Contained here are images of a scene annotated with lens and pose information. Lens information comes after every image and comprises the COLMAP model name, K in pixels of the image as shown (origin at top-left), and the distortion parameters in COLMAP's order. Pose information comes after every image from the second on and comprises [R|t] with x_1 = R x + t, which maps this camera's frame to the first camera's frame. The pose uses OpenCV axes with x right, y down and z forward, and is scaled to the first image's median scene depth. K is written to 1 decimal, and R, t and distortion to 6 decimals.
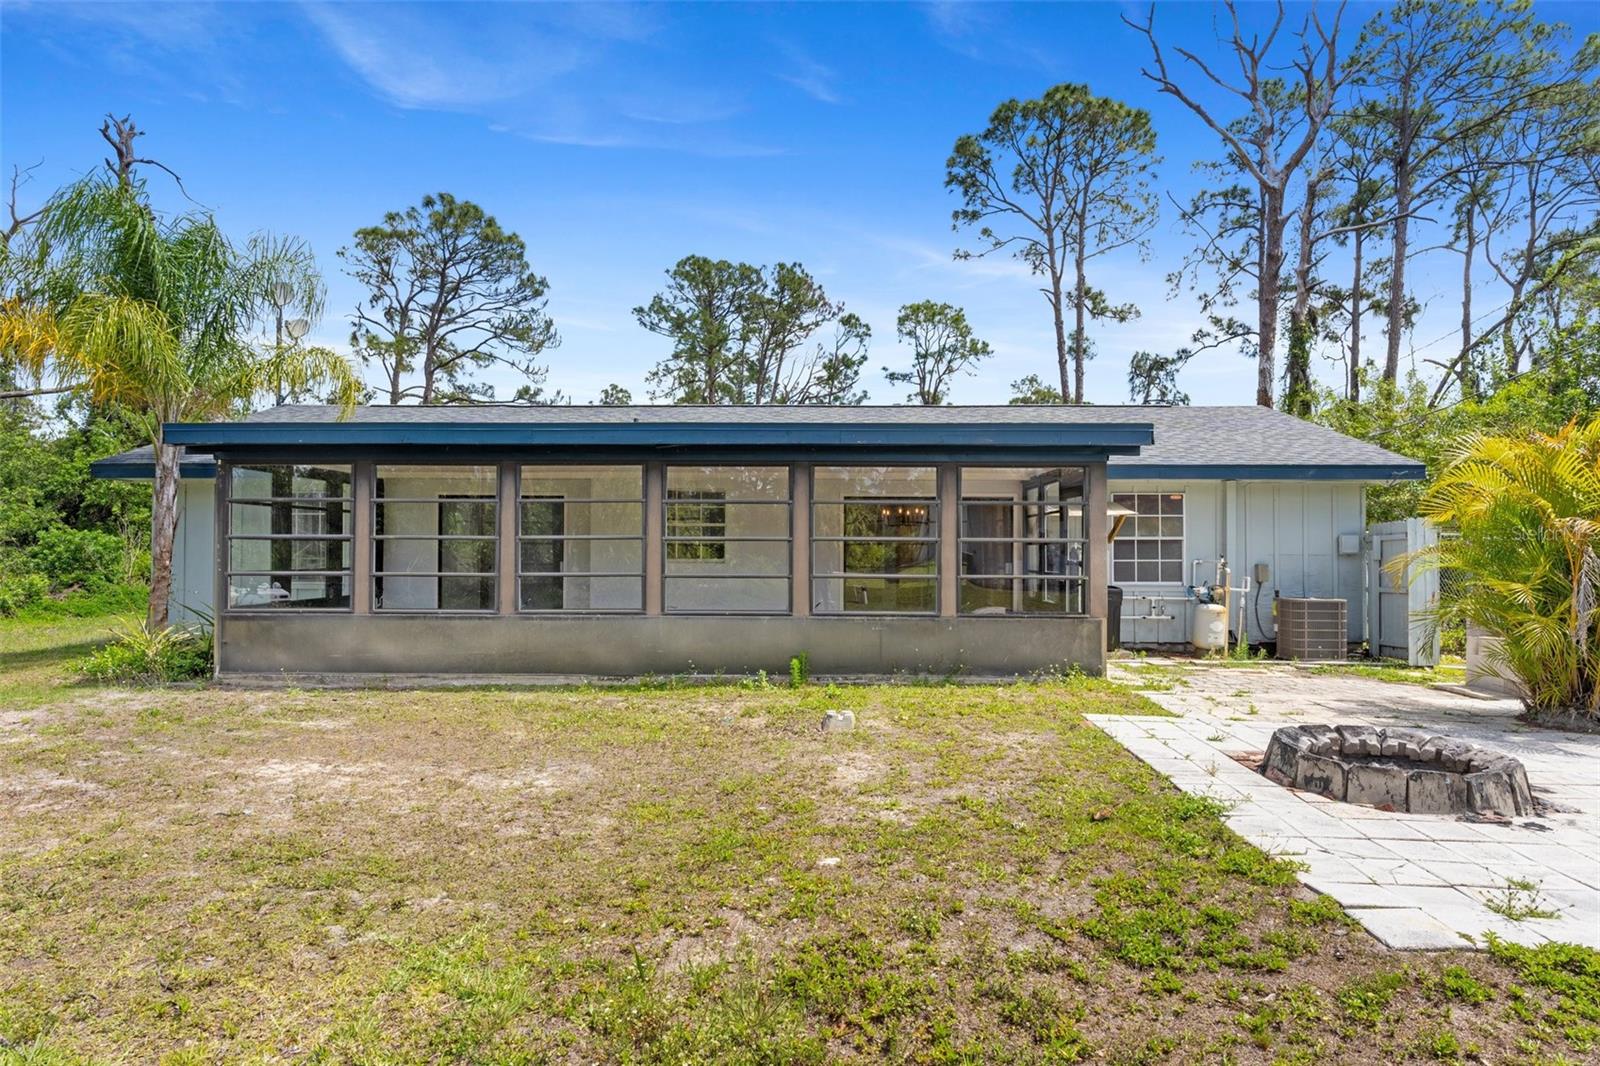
lens RADIAL K [[914.7, 0, 795.8], [0, 914.7, 534.7], [0, 0, 1]] dist [-0.000331, -0.002180]
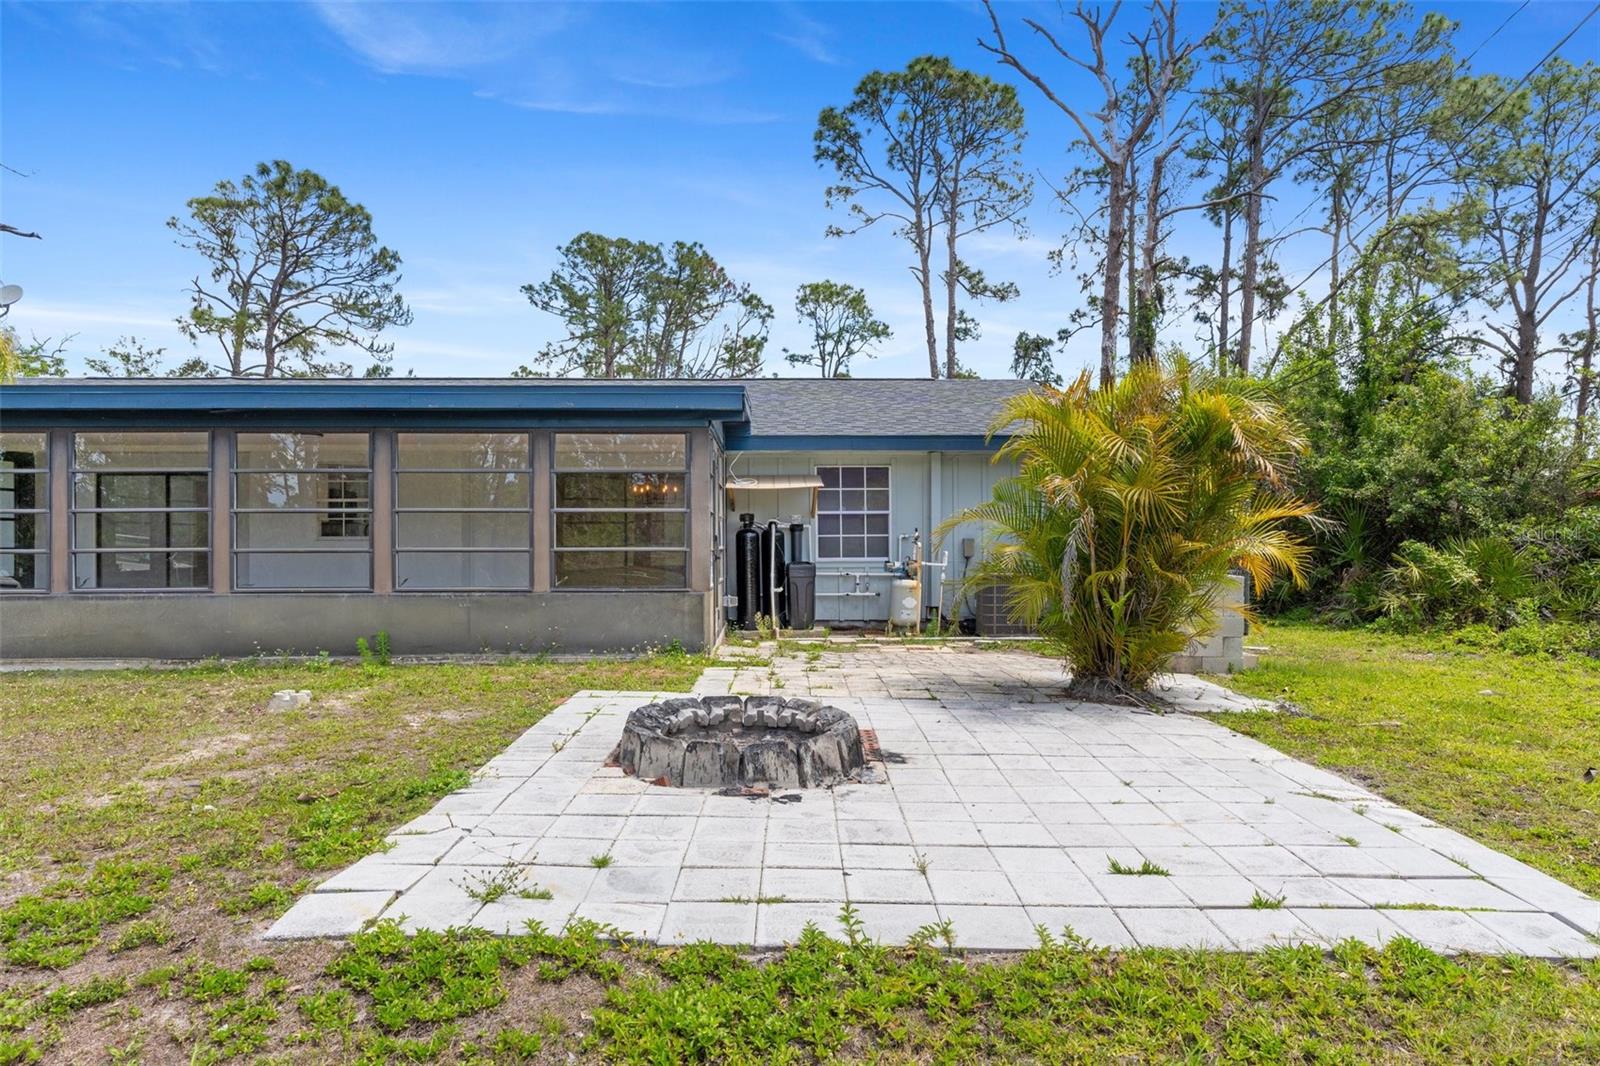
lens RADIAL K [[914.7, 0, 903.2], [0, 914.7, 538.7], [0, 0, 1]] dist [-0.000331, -0.002180]
pose [[0.998774, -0.006751, 0.049040, 0.210930], [0.006166, 0.999908, 0.012060, 0.011003], [-0.049117, -0.011743, 0.998724, 0.017484]]
